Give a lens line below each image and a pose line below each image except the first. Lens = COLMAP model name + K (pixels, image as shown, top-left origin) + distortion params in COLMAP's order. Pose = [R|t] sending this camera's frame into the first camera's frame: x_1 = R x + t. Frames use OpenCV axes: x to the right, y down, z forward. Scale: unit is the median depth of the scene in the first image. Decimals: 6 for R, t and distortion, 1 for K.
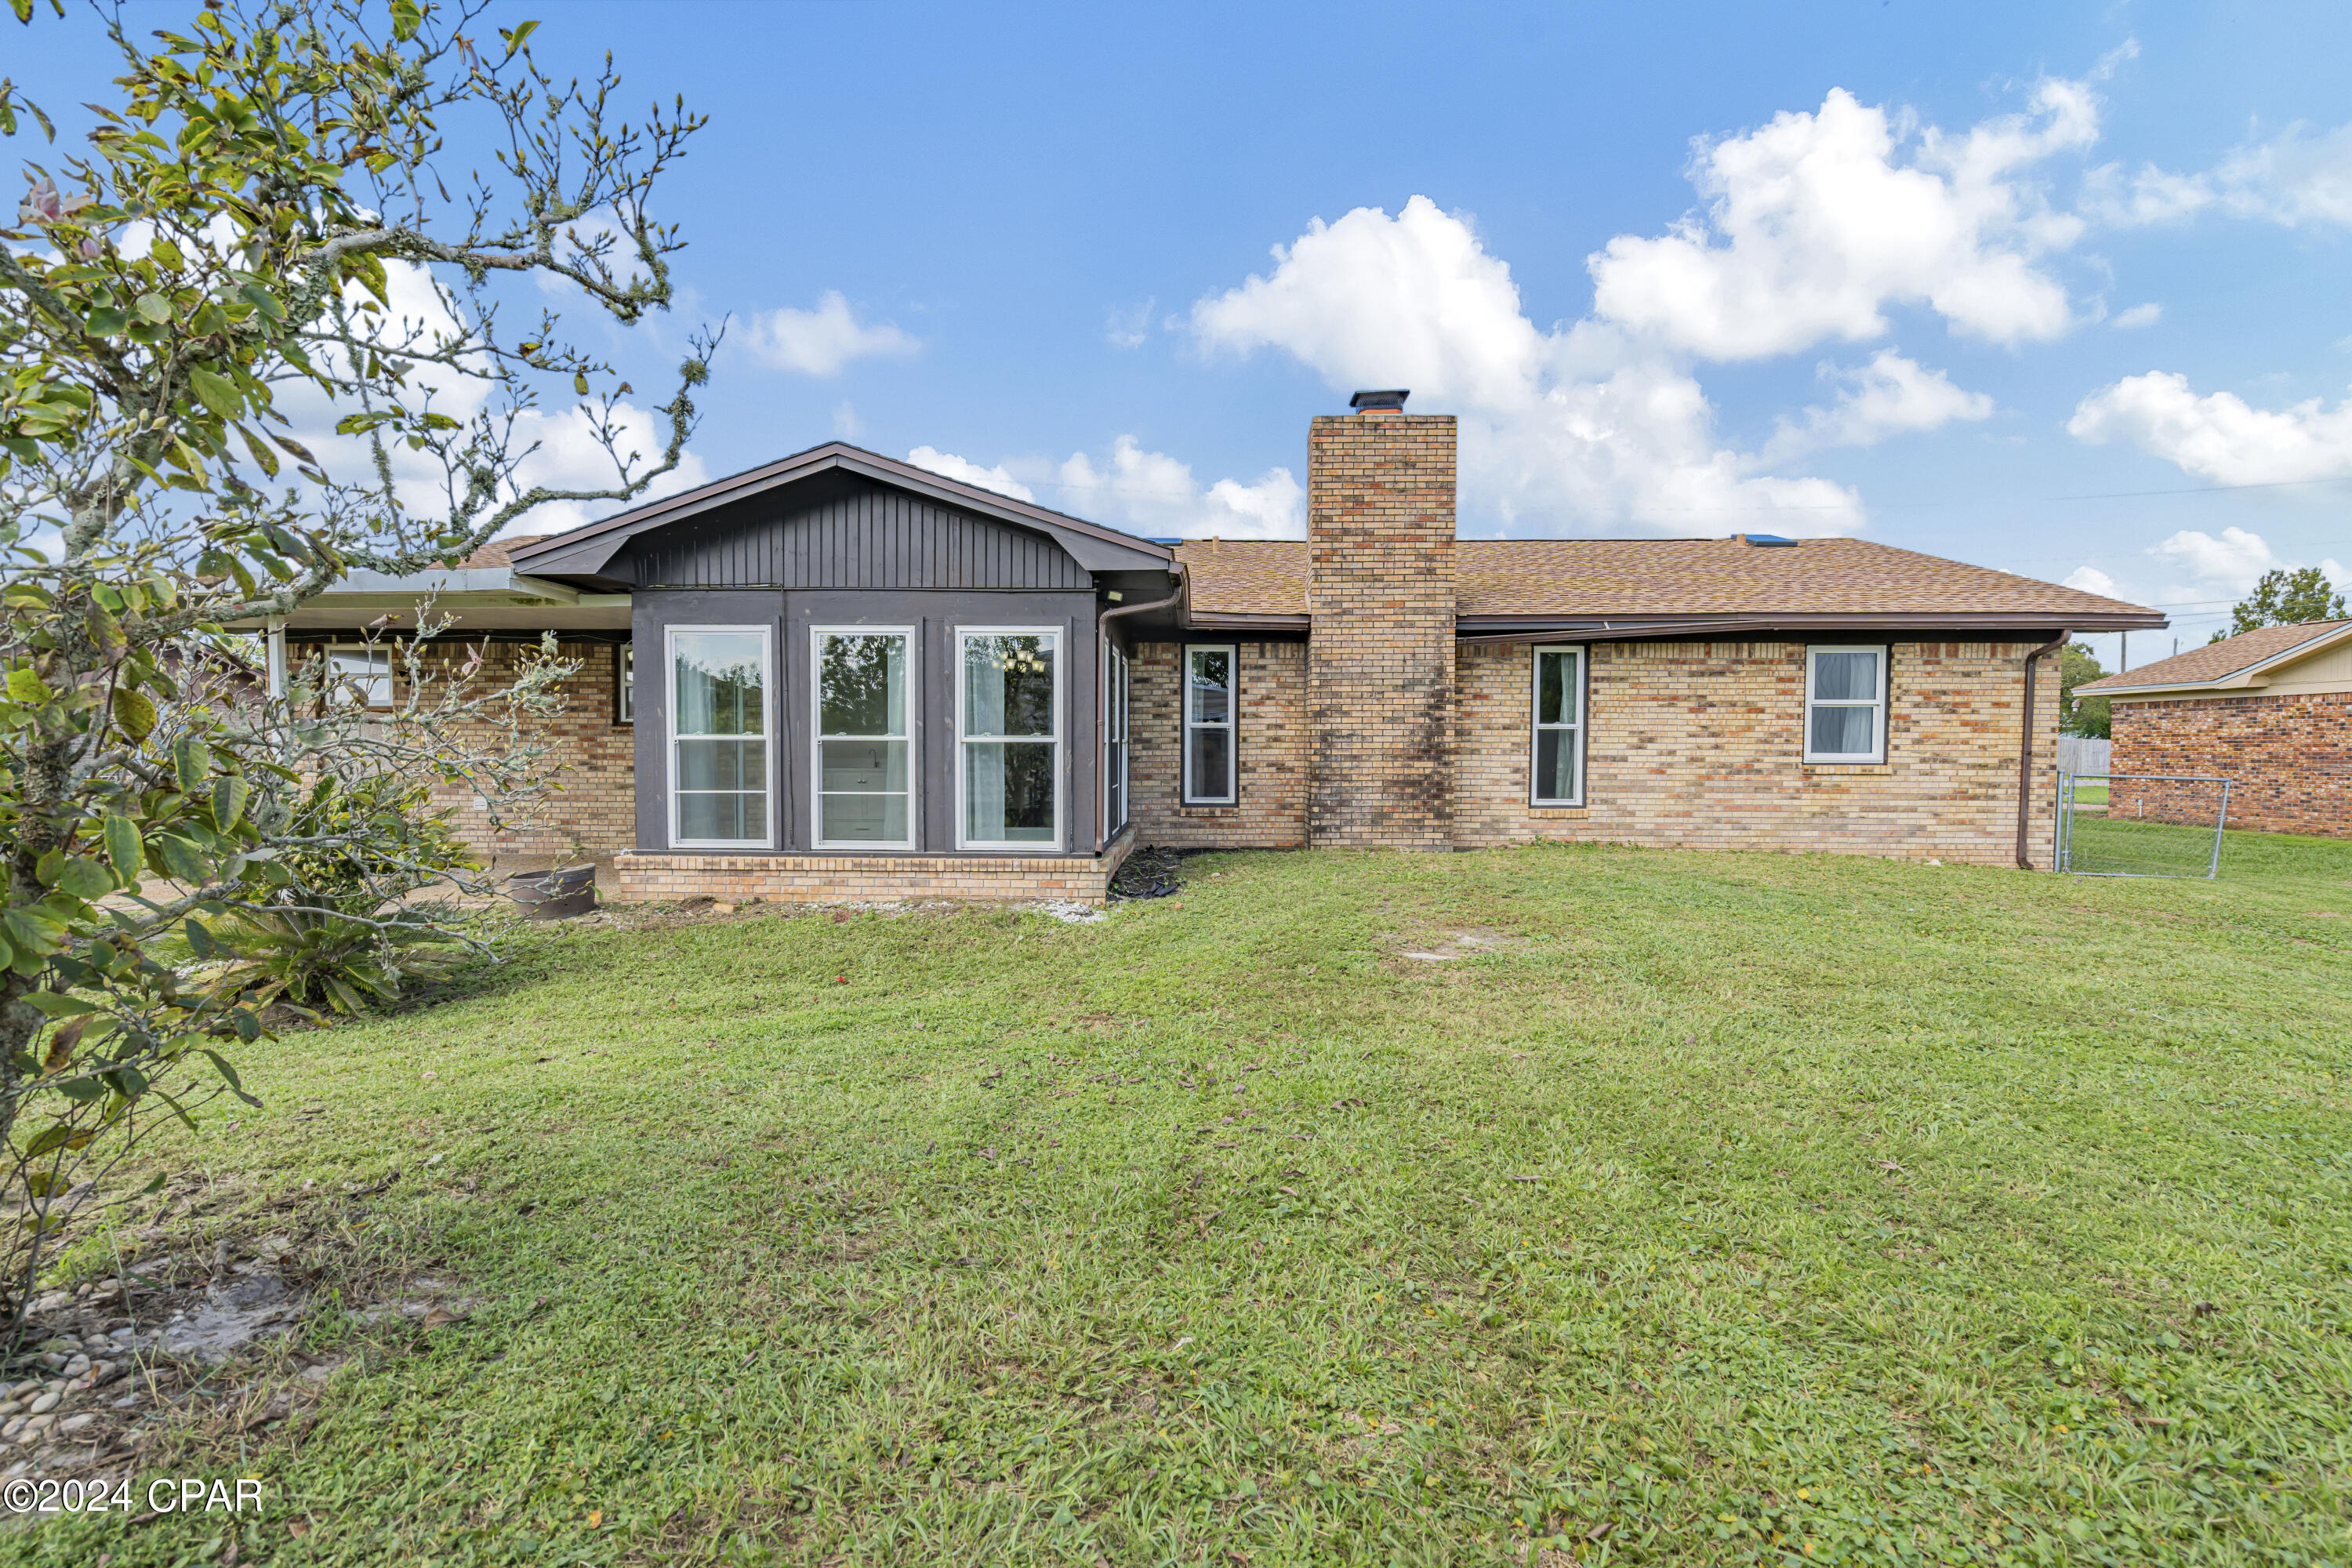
lens RADIAL K [[1066.6, 0, 1163.7], [0, 1066.6, 805.4], [0, 0, 1]] dist [-0.000595, 0.000068]
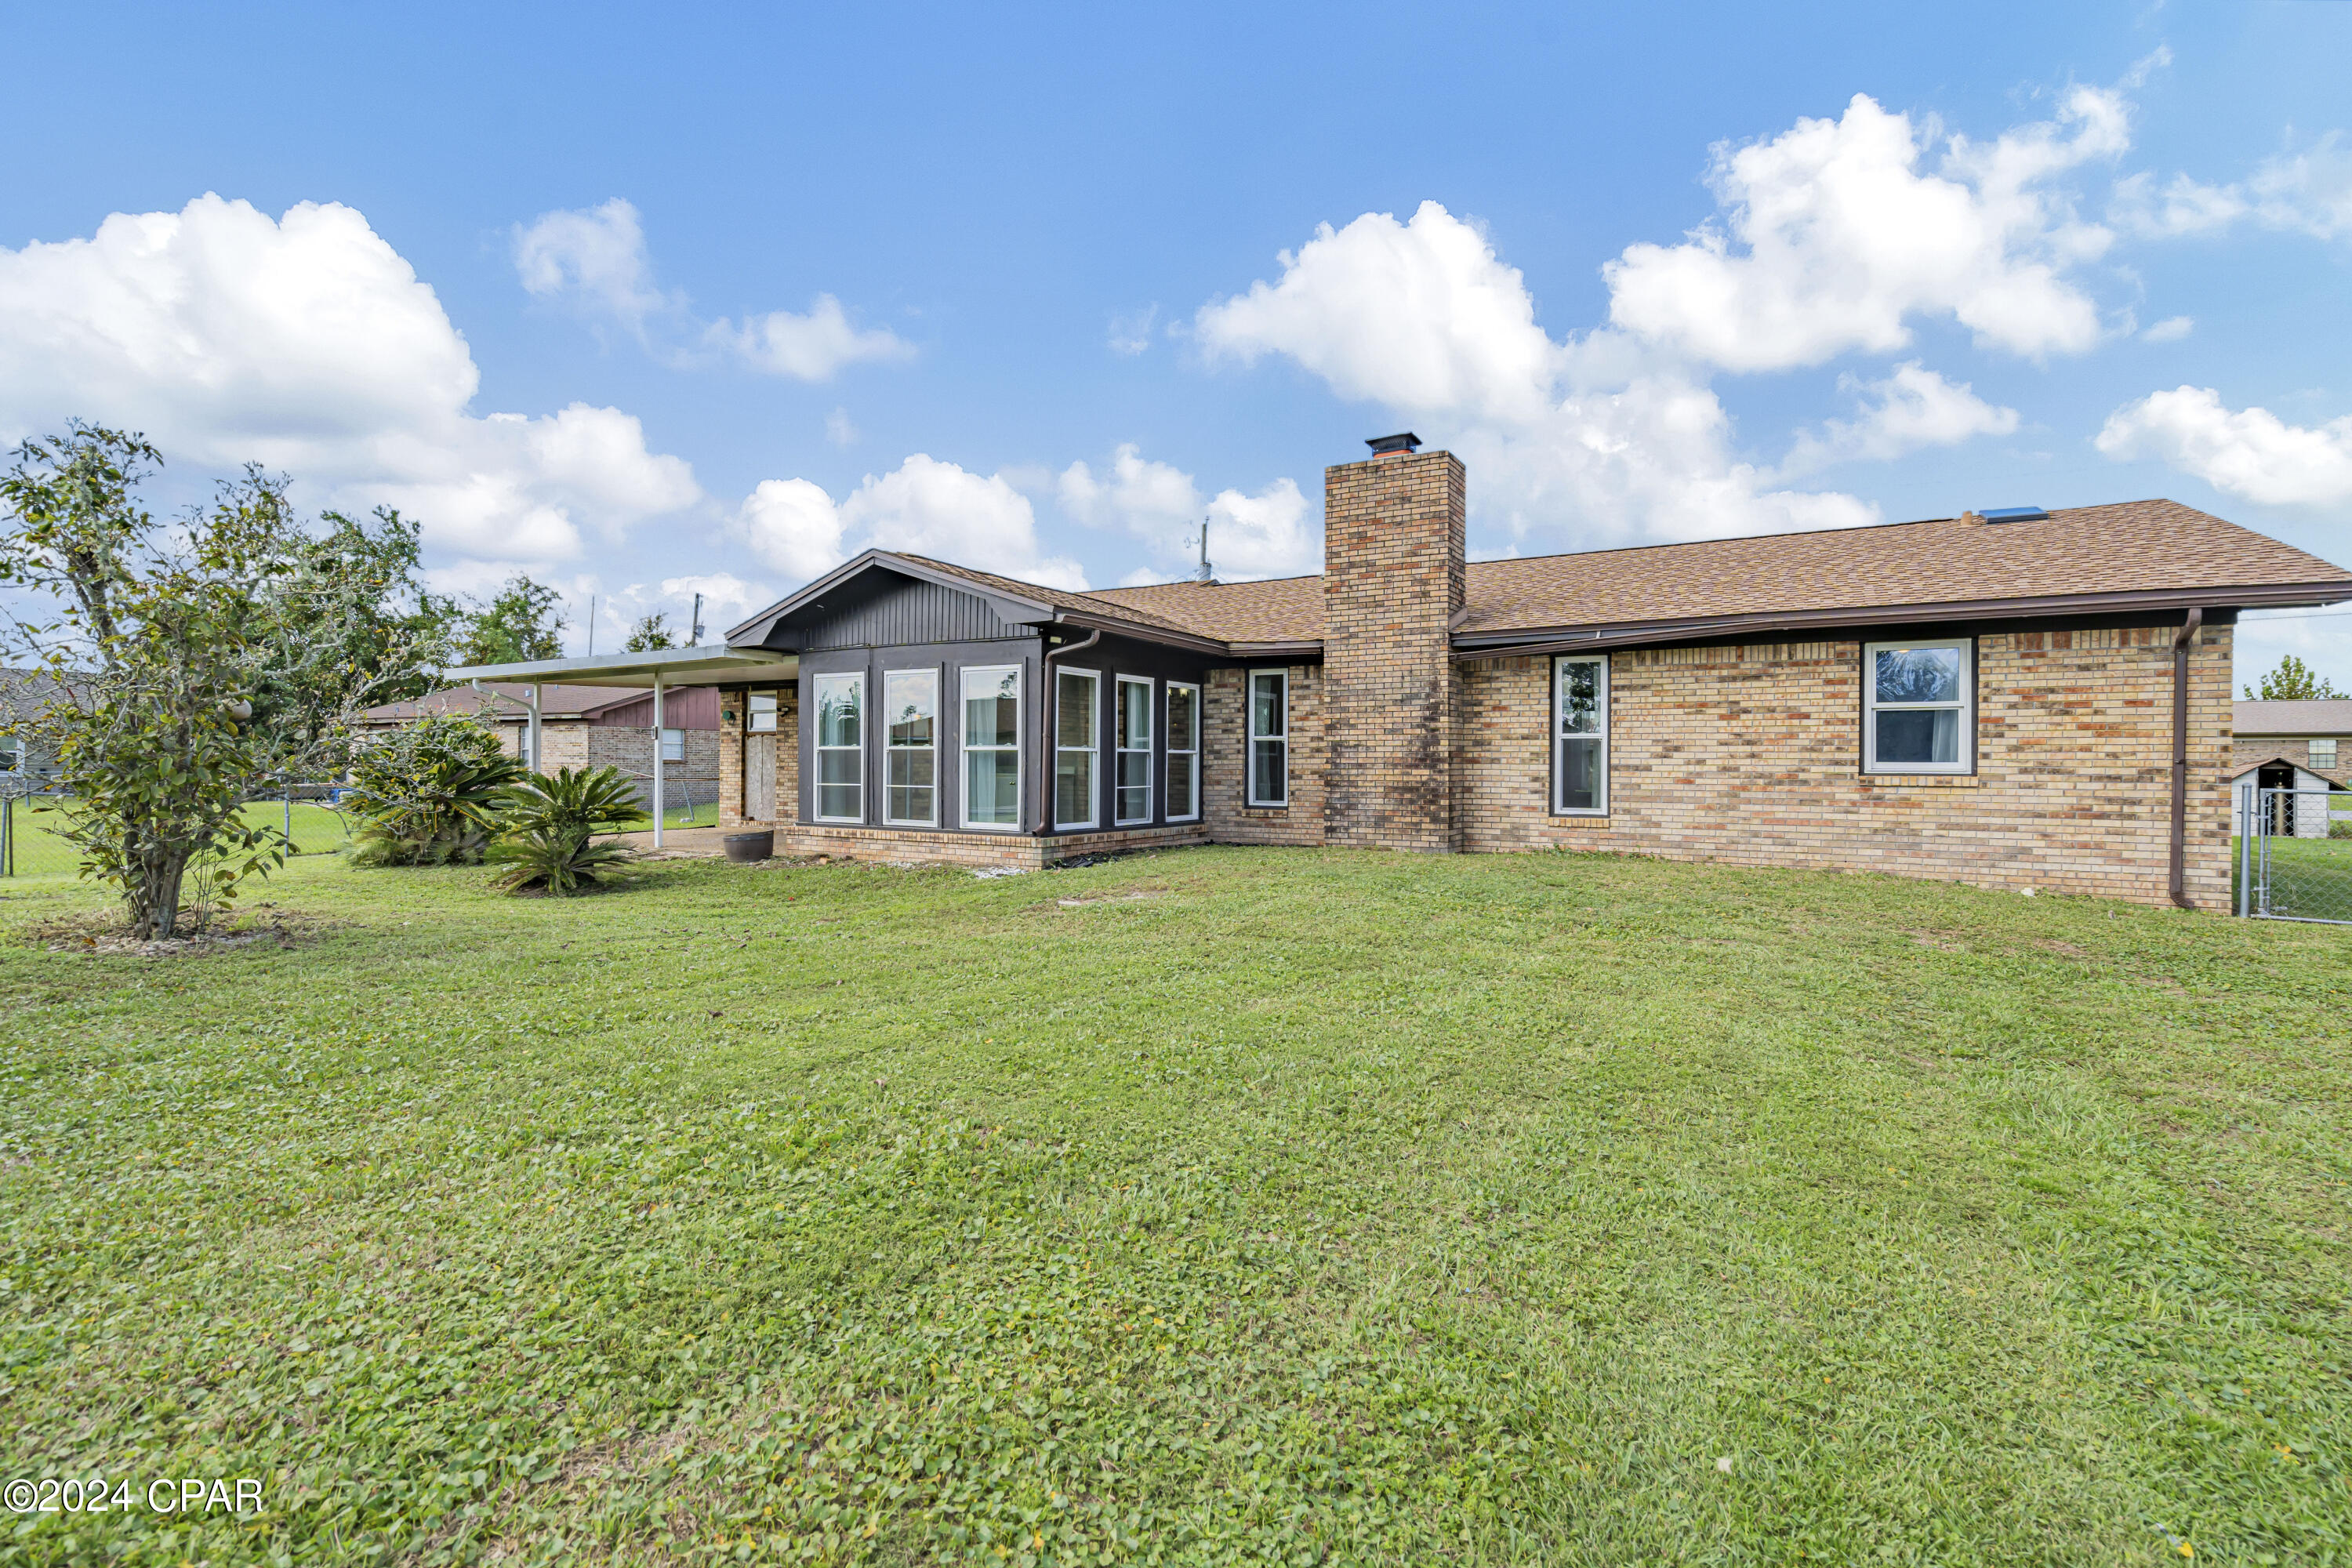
lens RADIAL K [[1072.3, 0, 1176.0], [0, 1072.3, 784.0], [0, 0, 1]] dist [-0.001937, 0.000465]
pose [[0.881023, 0.010017, -0.472967, 0.521350], [-0.029497, 0.998994, -0.033789, 0.017057], [0.472153, 0.043720, 0.880432, -0.069219]]
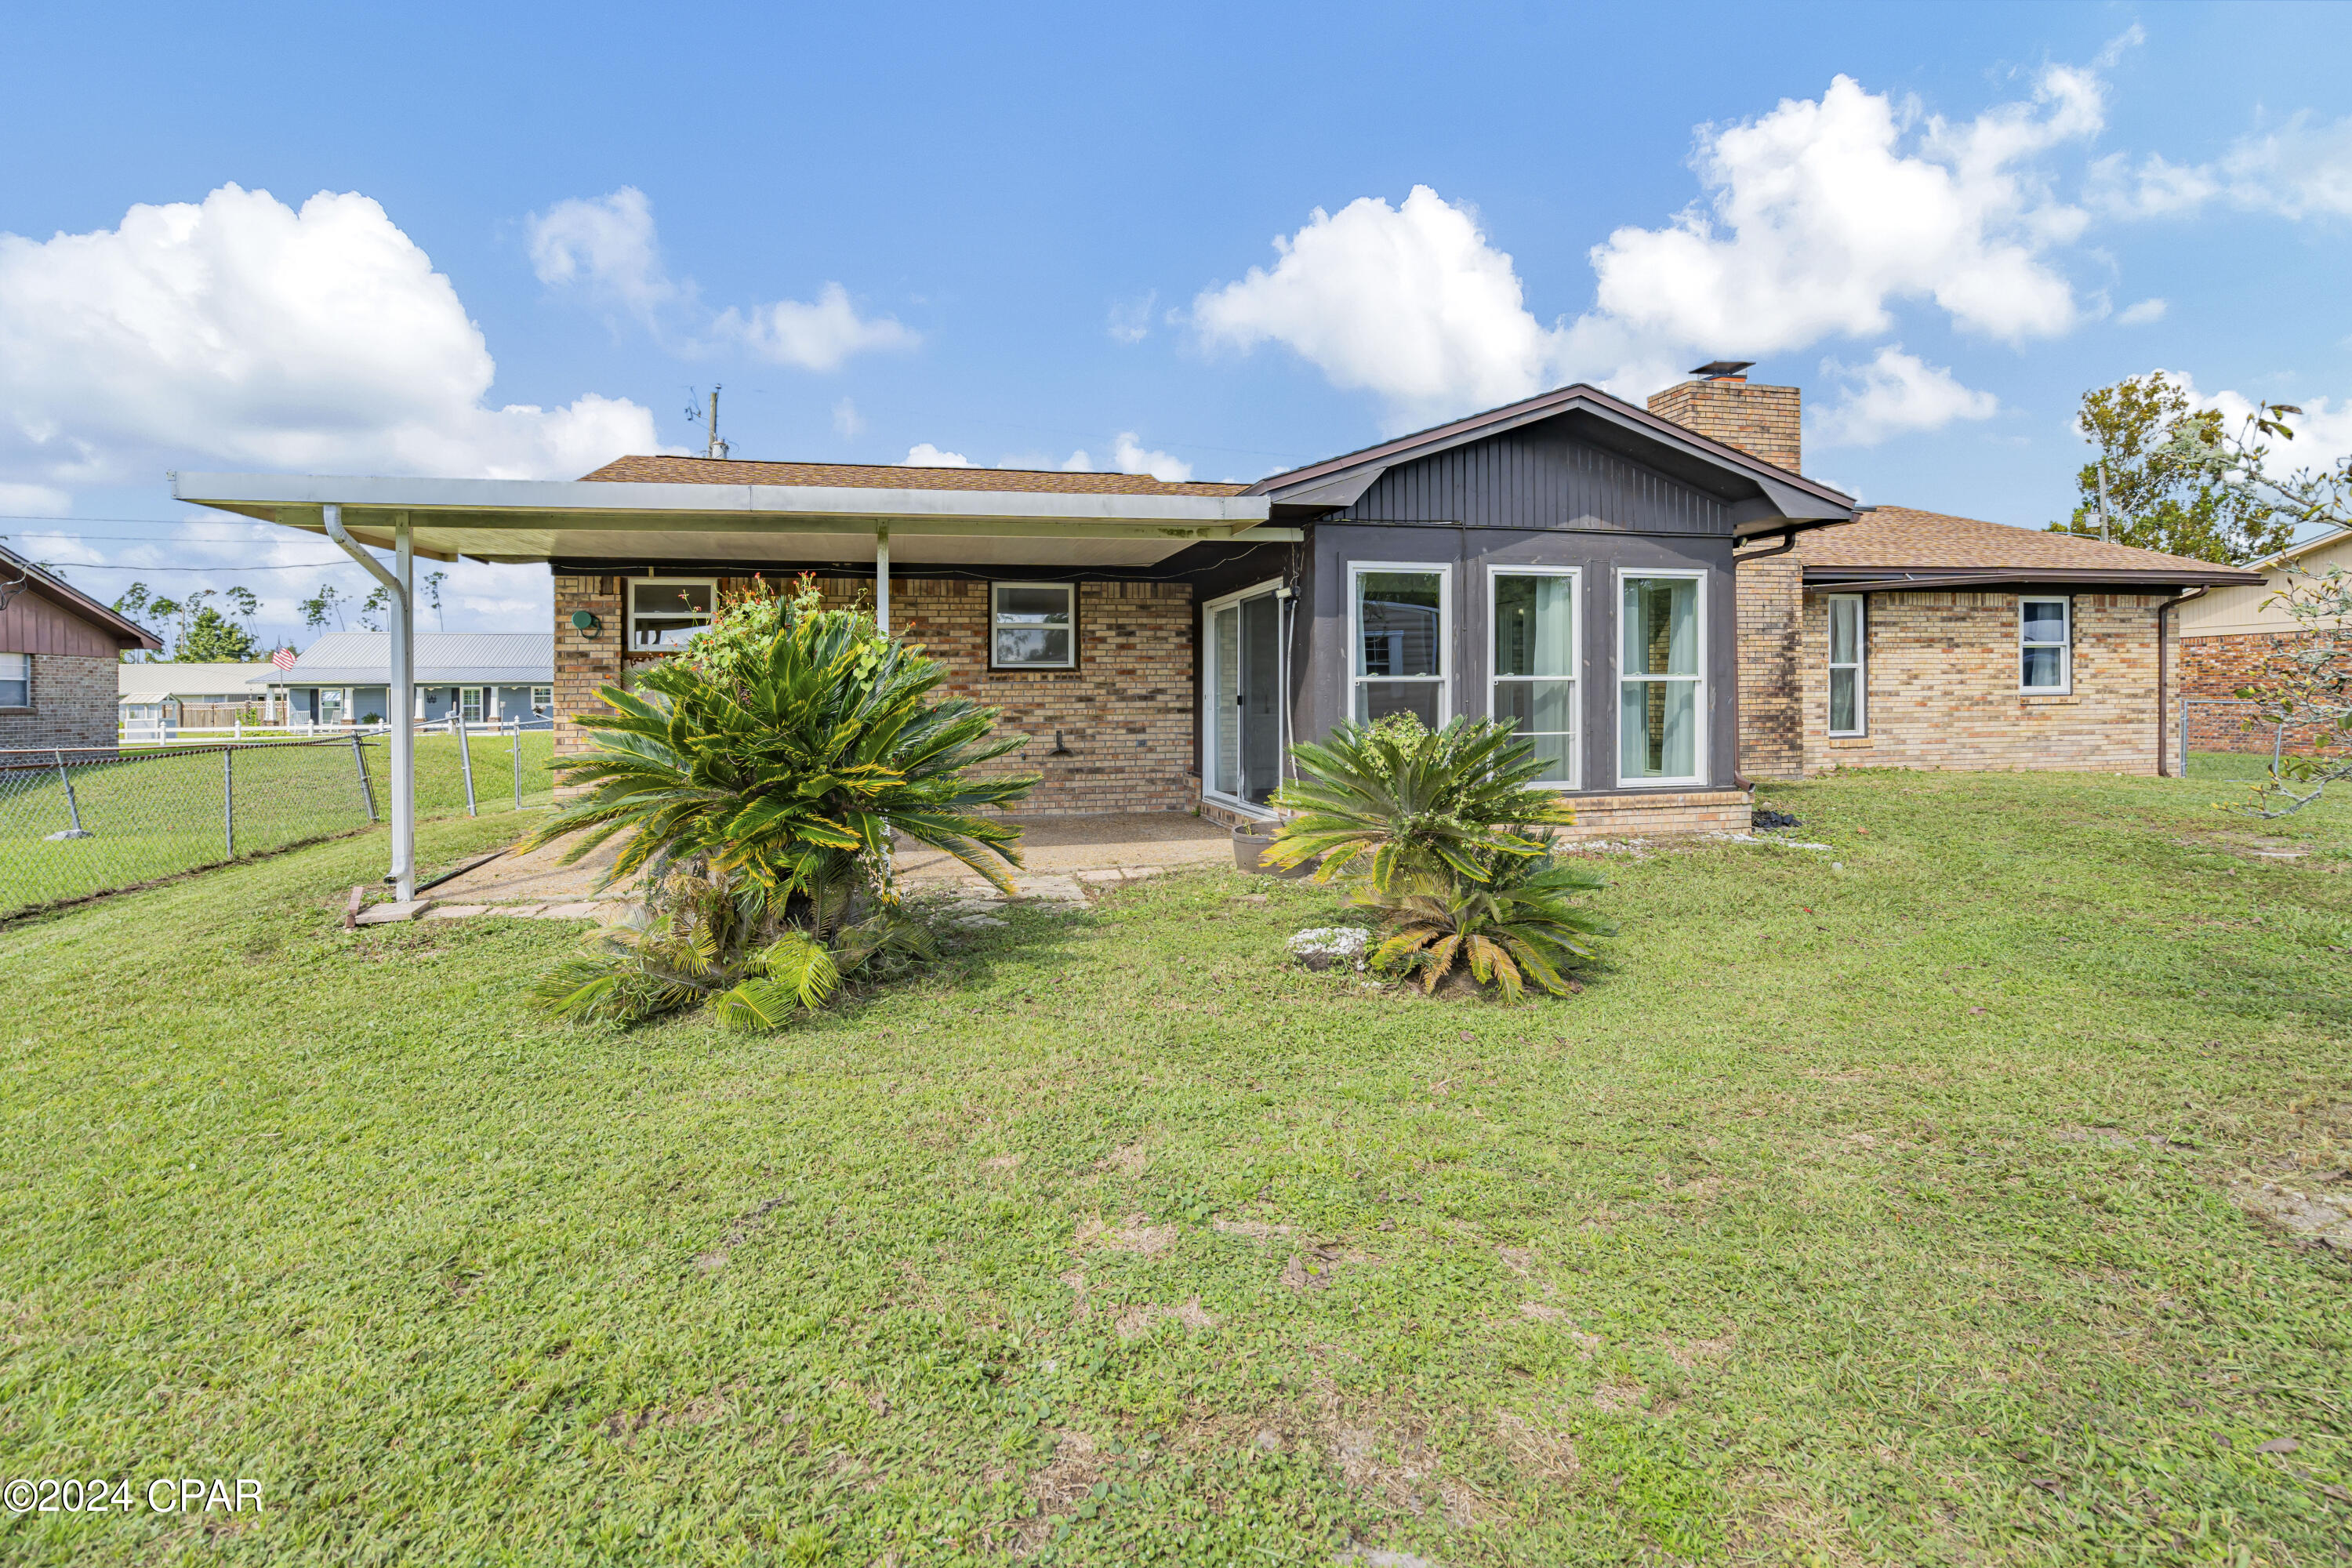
lens RADIAL K [[1097.9, 0, 1131.3], [0, 1097.9, 709.1], [0, 0, 1]] dist [-0.000452, 0.000222]
pose [[0.966200, -0.016941, 0.257235, -0.665382], [0.028621, 0.998719, -0.041730, -0.001711], [-0.256198, 0.047682, 0.965447, 0.081632]]
